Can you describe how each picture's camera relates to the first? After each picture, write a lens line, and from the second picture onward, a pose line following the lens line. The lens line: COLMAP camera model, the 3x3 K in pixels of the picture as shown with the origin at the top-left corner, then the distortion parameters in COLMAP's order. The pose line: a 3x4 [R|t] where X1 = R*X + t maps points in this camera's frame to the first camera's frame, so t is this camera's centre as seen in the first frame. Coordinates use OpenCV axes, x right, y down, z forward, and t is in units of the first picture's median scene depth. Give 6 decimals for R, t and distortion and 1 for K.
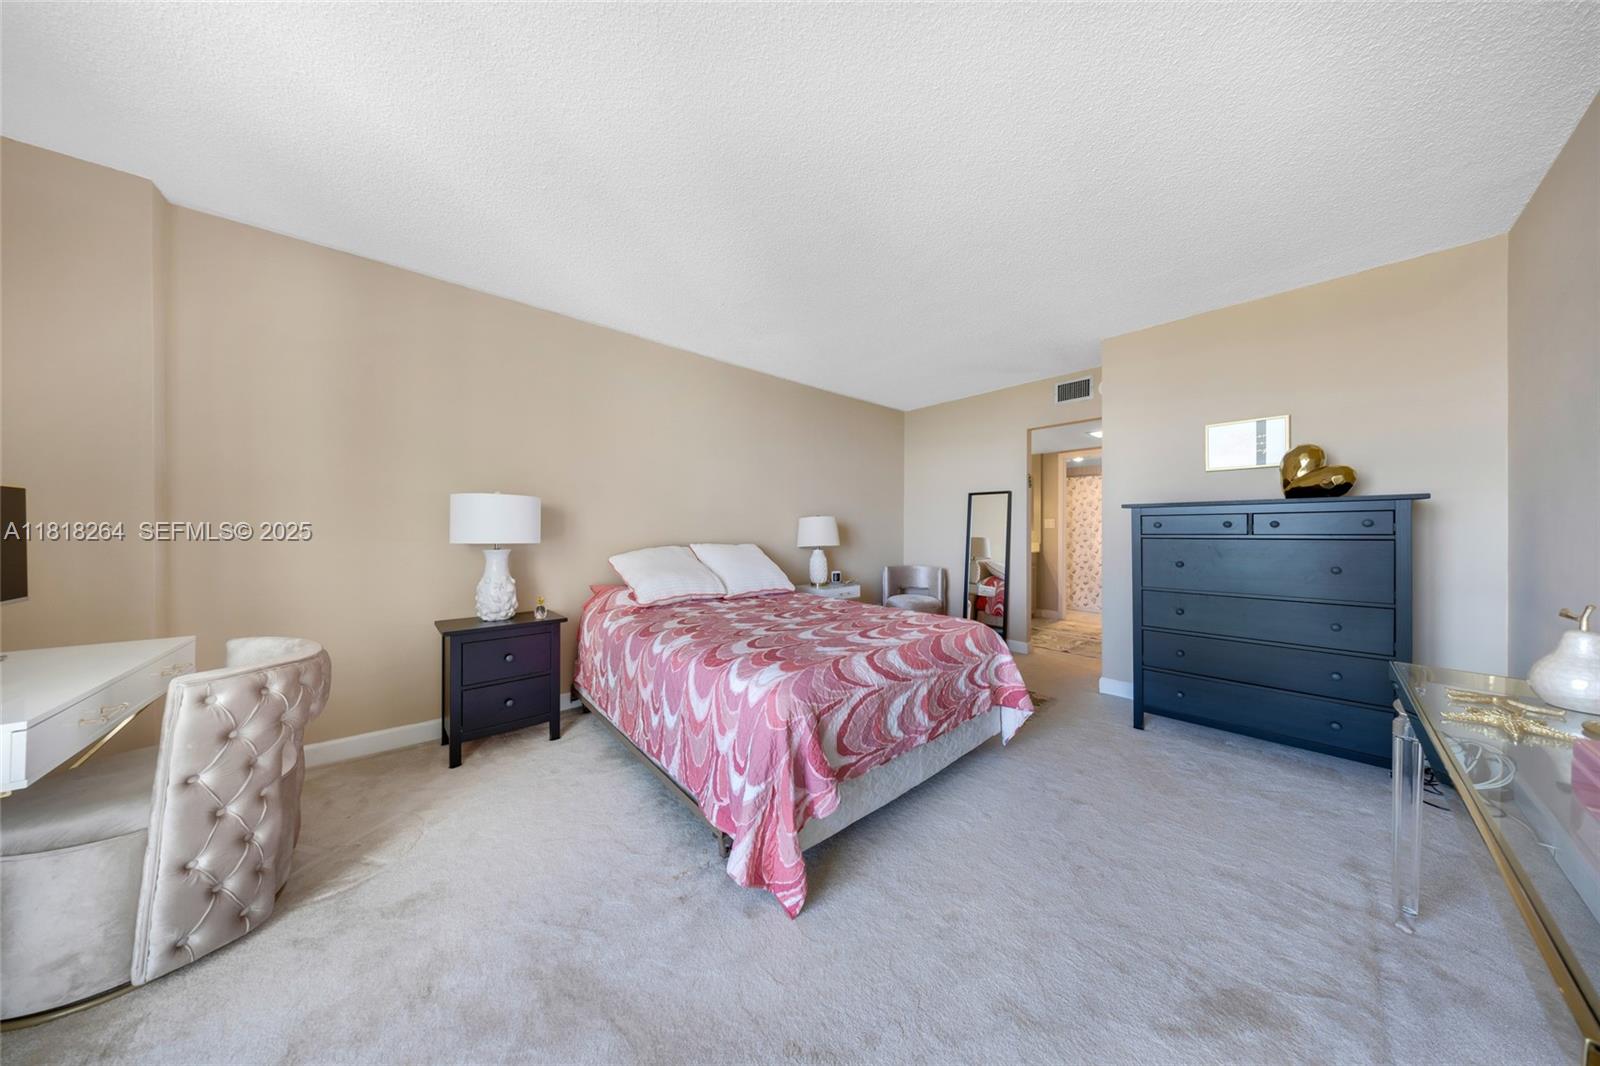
lens RADIAL K [[467.5, 0, 805.2], [0, 467.5, 531.1], [0, 0, 1]] dist [-0.000299, 0.000017]
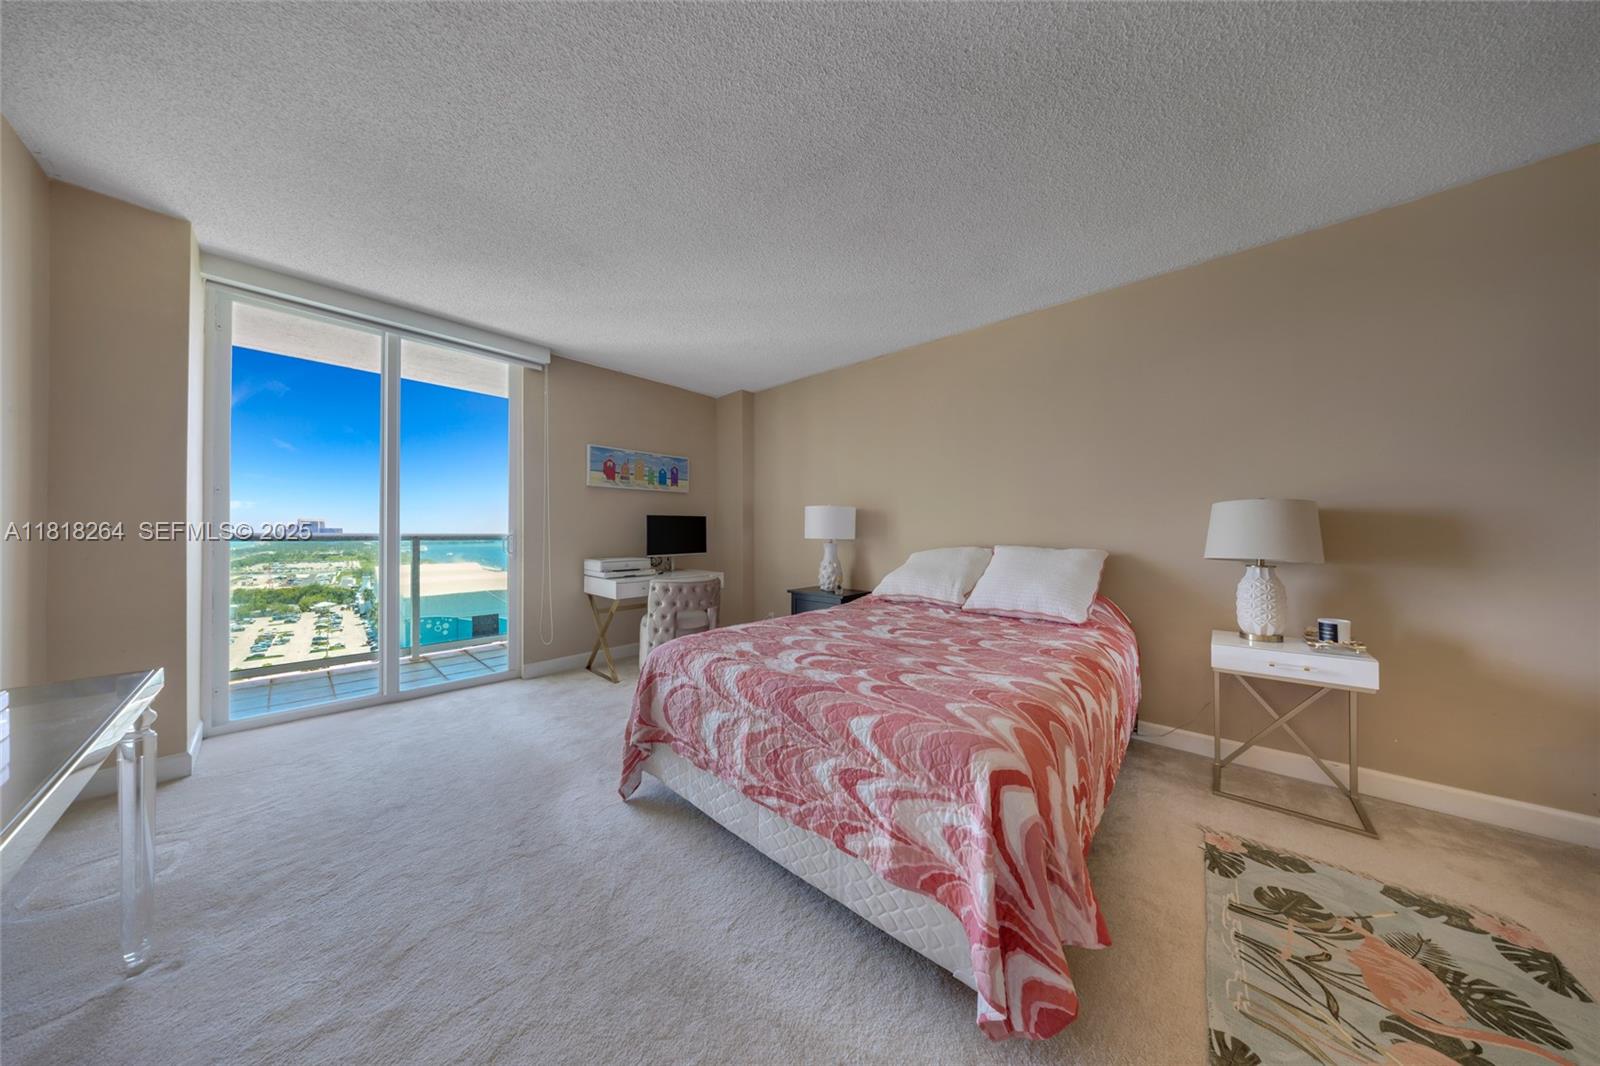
lens RADIAL K [[467.5, 0, 805.2], [0, 467.5, 531.1], [0, 0, 1]] dist [-0.000299, 0.000017]
pose [[0.101838, -0.006908, -0.994777, 1.023071], [-0.002004, 0.999972, -0.007150, 0.012255], [0.994799, 0.002722, 0.101821, 0.986391]]
